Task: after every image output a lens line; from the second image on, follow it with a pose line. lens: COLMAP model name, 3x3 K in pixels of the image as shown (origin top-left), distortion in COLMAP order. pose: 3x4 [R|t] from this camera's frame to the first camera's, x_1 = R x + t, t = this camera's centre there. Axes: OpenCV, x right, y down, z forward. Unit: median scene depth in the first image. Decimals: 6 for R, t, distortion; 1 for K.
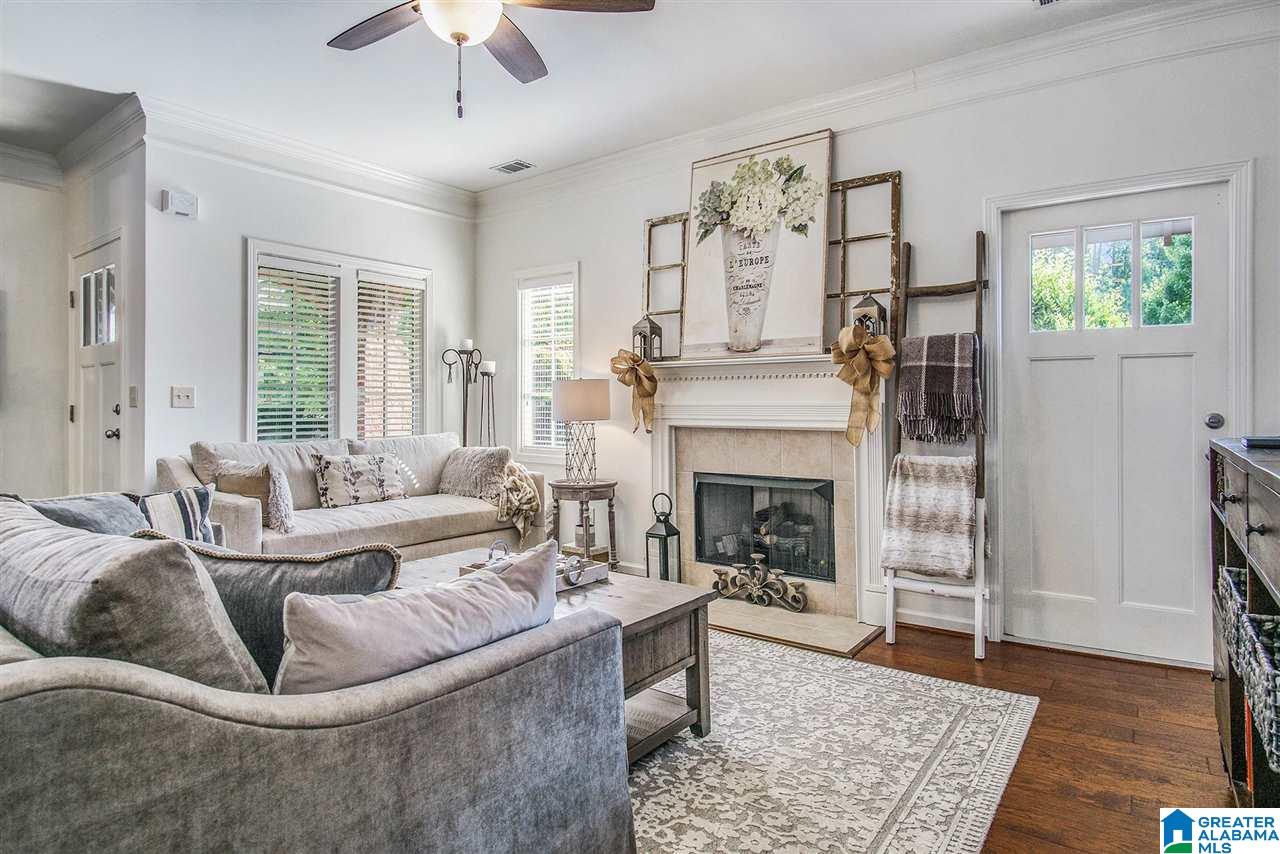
lens RADIAL K [[716.9, 0, 628.4], [0, 716.9, 403.0], [0, 0, 1]] dist [-0.000319, 0.000773]
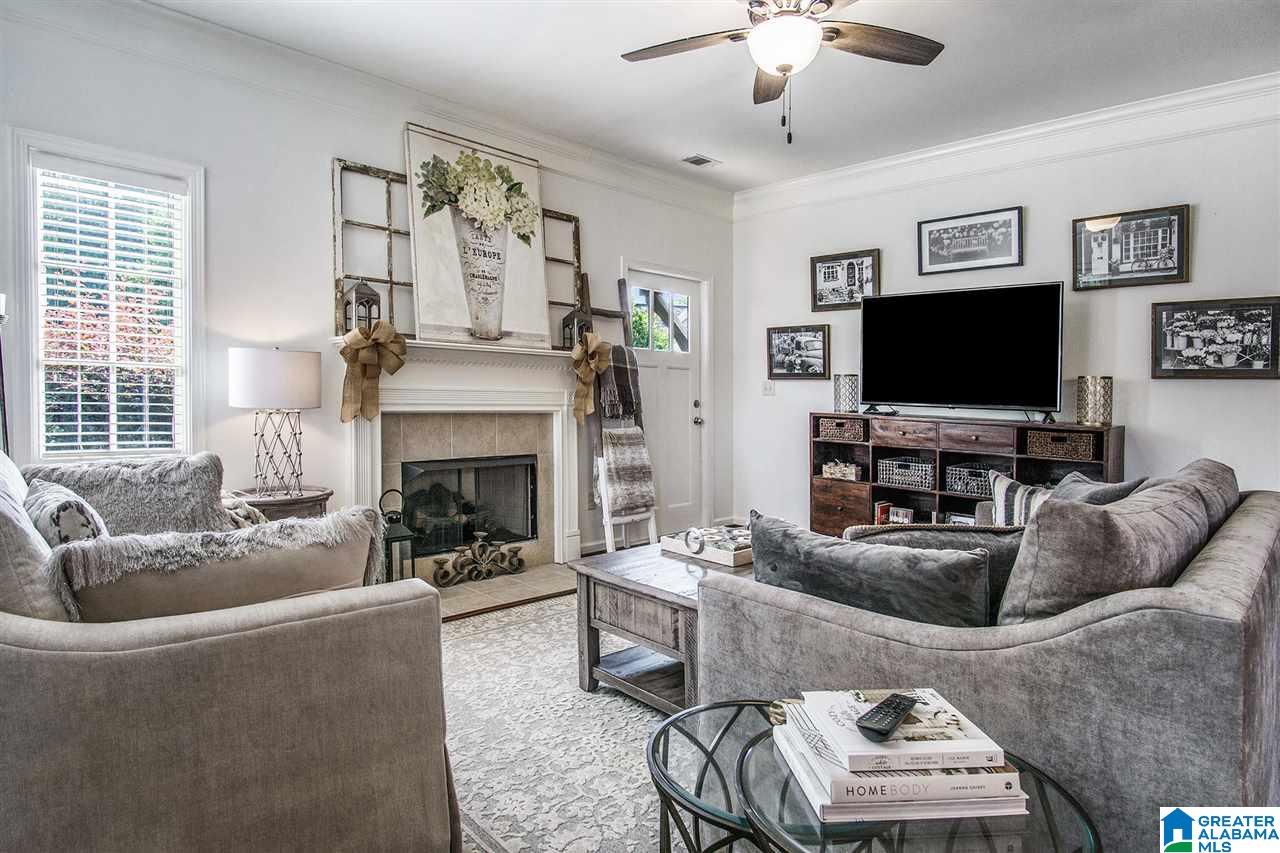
lens RADIAL K [[716.9, 0, 628.4], [0, 716.9, 402.5], [0, 0, 1]] dist [-0.000319, 0.000773]
pose [[0.147704, 0.000545, 0.989031, -0.831379], [-0.017804, 0.999839, 0.002108, 0.014520], [-0.988871, -0.017920, 0.147690, 0.629896]]
